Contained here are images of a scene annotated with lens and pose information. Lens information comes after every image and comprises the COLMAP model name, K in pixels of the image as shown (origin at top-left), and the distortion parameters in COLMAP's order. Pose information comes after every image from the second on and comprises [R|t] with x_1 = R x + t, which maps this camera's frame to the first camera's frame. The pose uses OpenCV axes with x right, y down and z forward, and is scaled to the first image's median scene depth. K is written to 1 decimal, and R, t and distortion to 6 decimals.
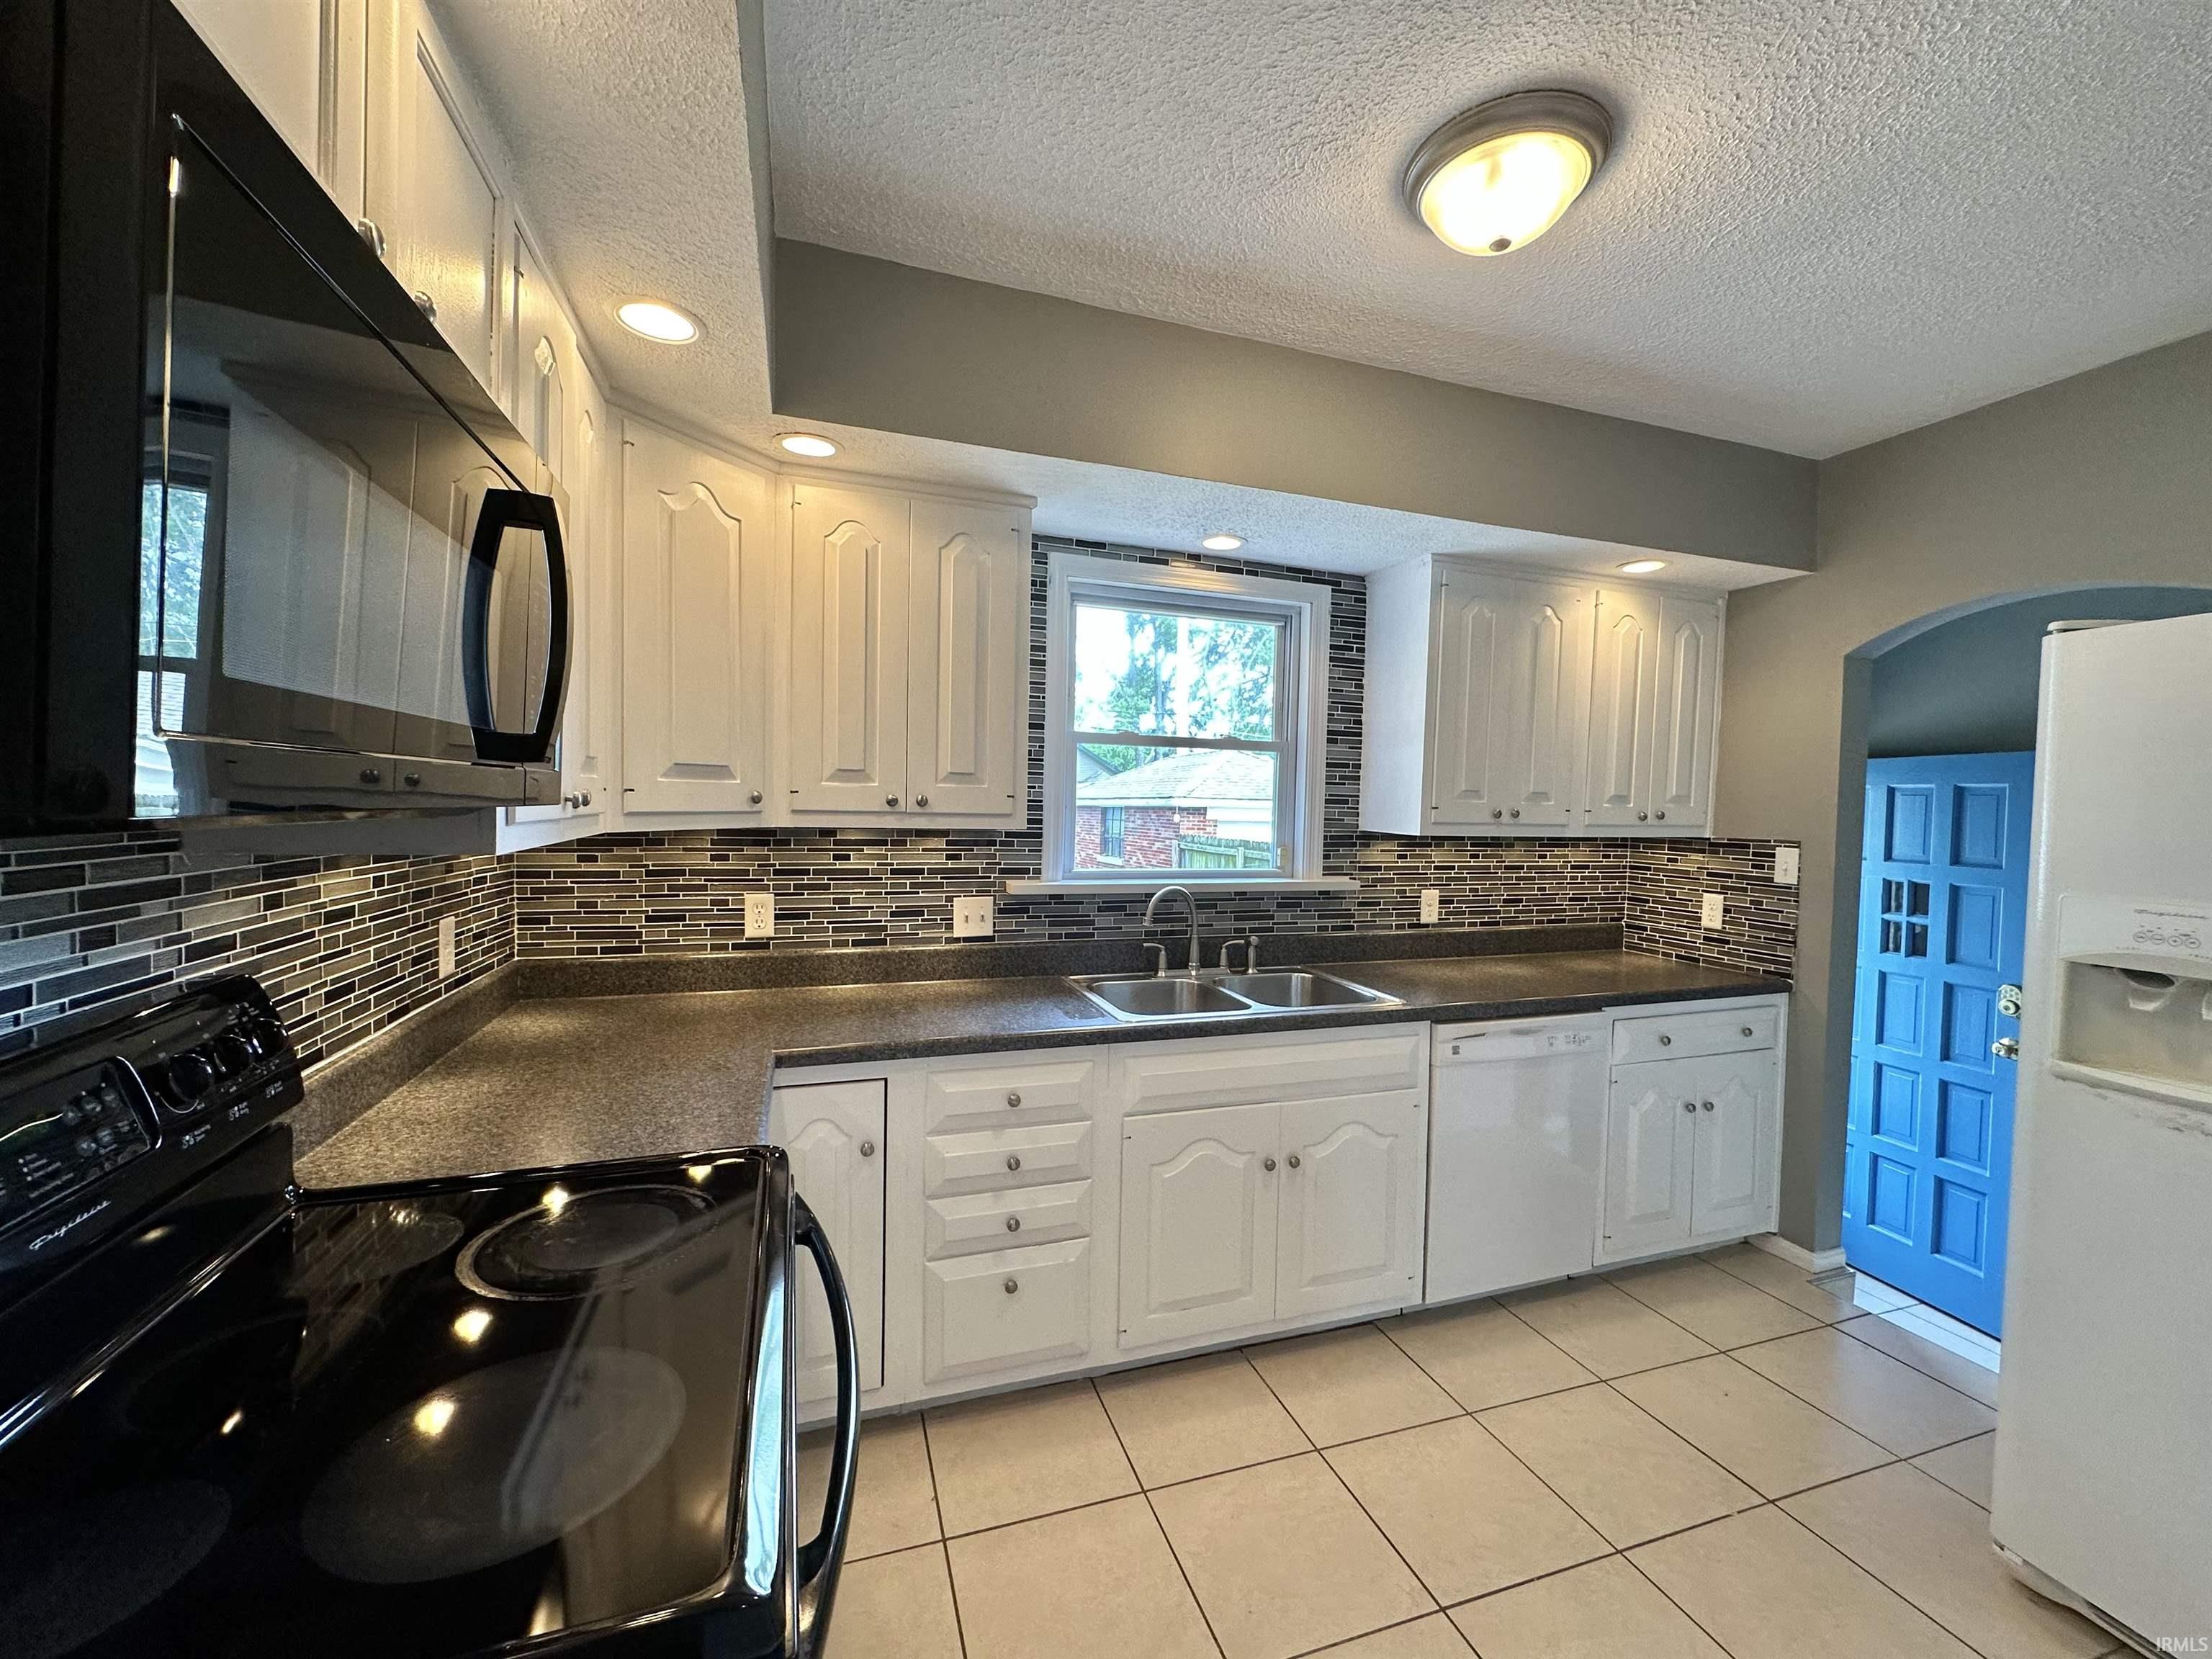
lens RADIAL K [[881.8, 0, 1104.9], [0, 881.8, 831.3], [0, 0, 1]] dist [-0.003438, 0.000688]
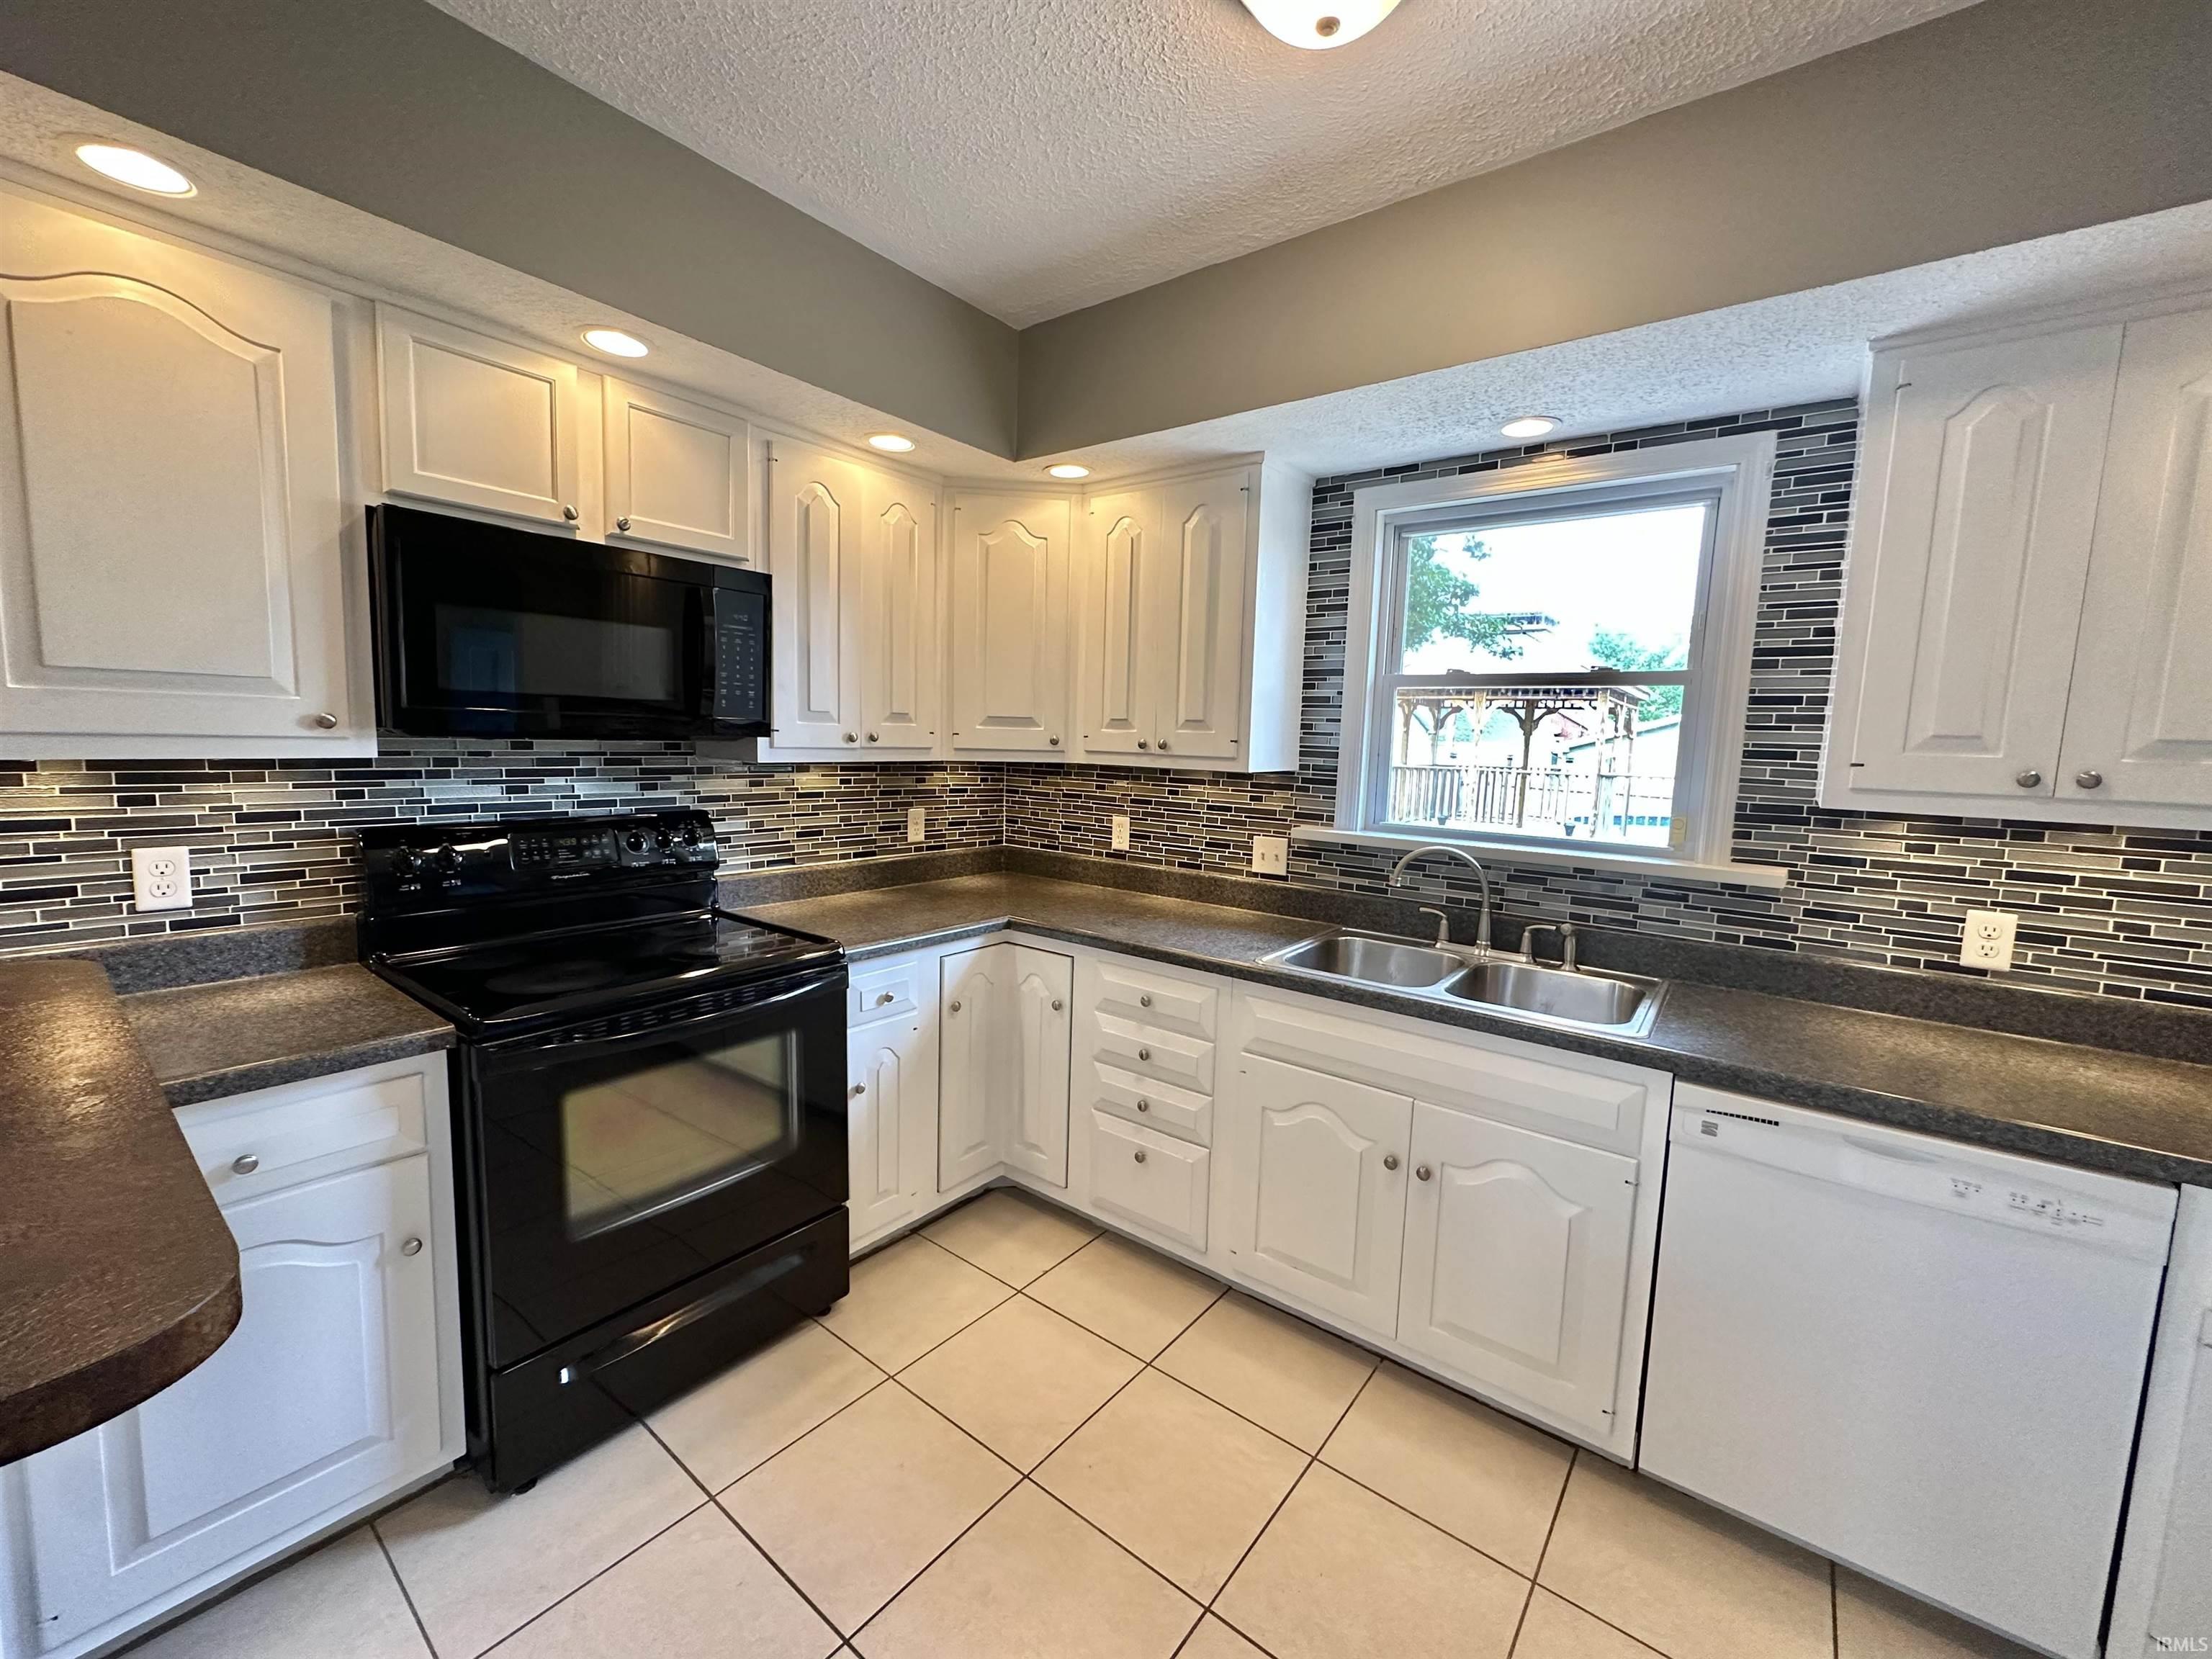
lens RADIAL K [[881.8, 0, 1104.9], [0, 881.8, 831.3], [0, 0, 1]] dist [-0.003438, 0.000688]
pose [[0.551561, 0.085742, -0.829716, 0.635584], [-0.048067, 0.996317, 0.071005, 0.001120], [0.832748, 0.000718, 0.553651, 0.241525]]
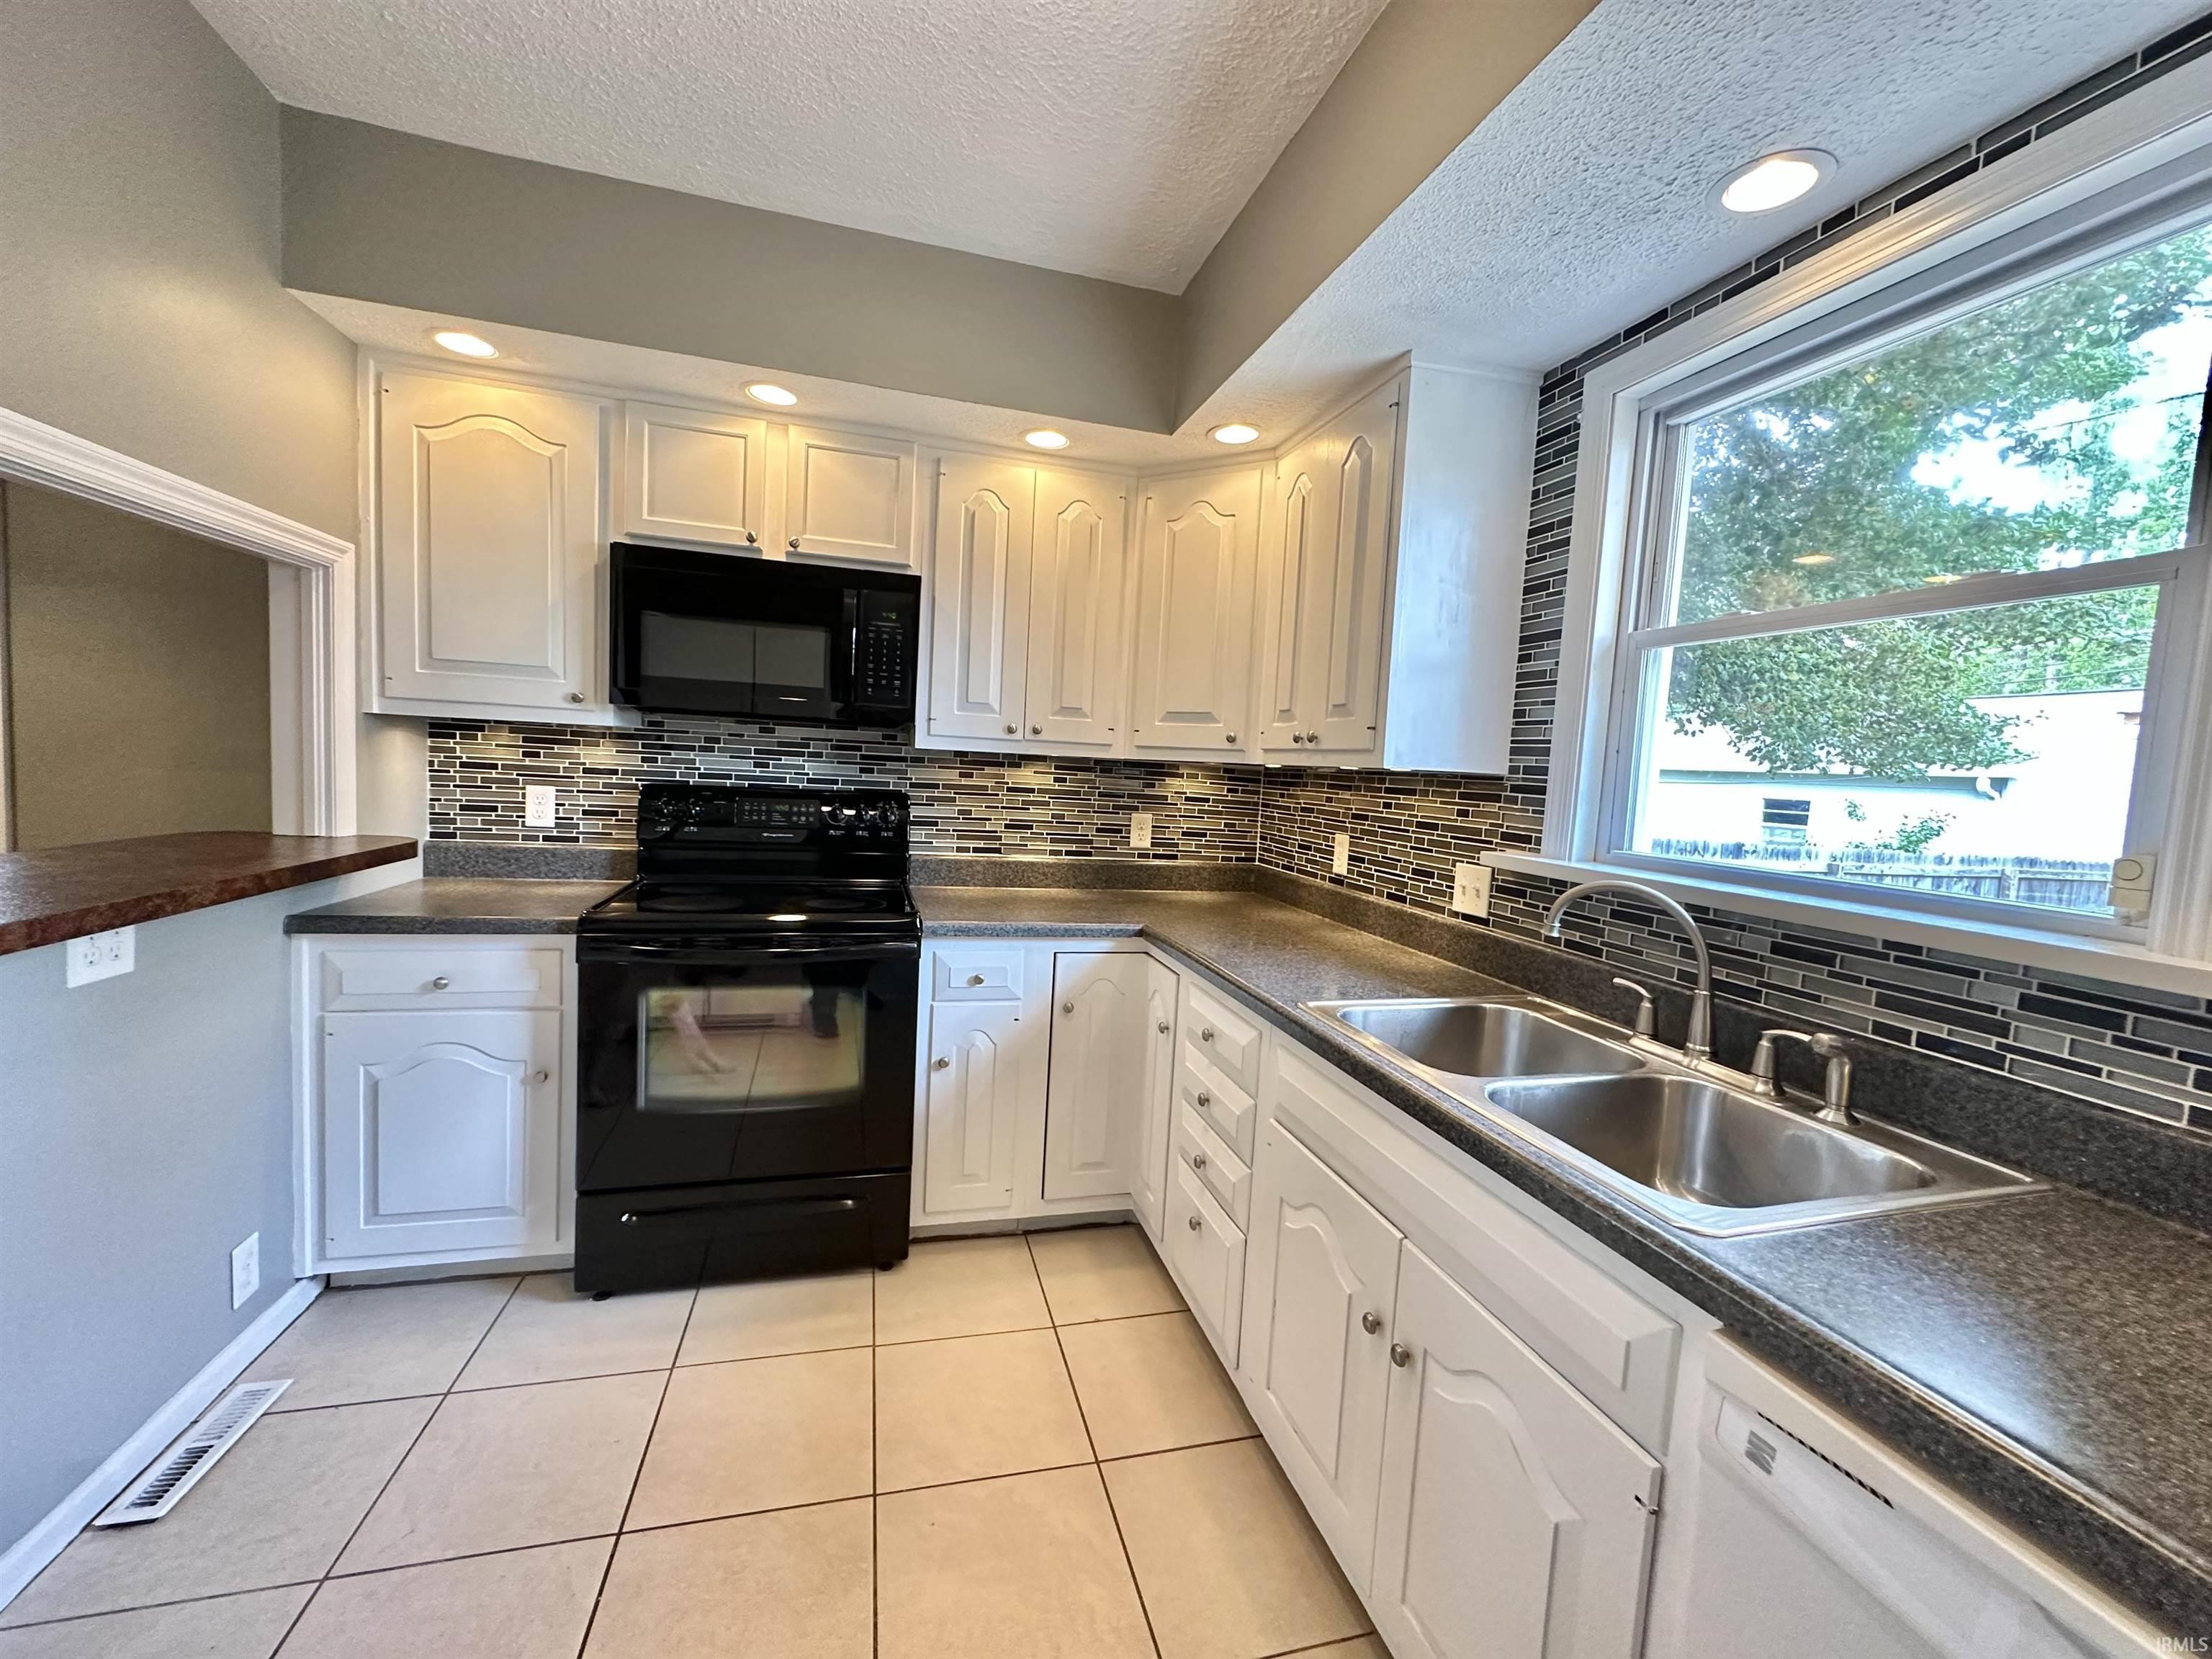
lens RADIAL K [[881.8, 0, 1104.9], [0, 881.8, 831.3], [0, 0, 1]] dist [-0.003438, 0.000688]
pose [[-0.060124, 0.051315, -0.996871, 0.669531], [-0.090622, 0.994273, 0.056647, 0.029798], [0.994069, 0.093744, -0.055130, 0.718199]]
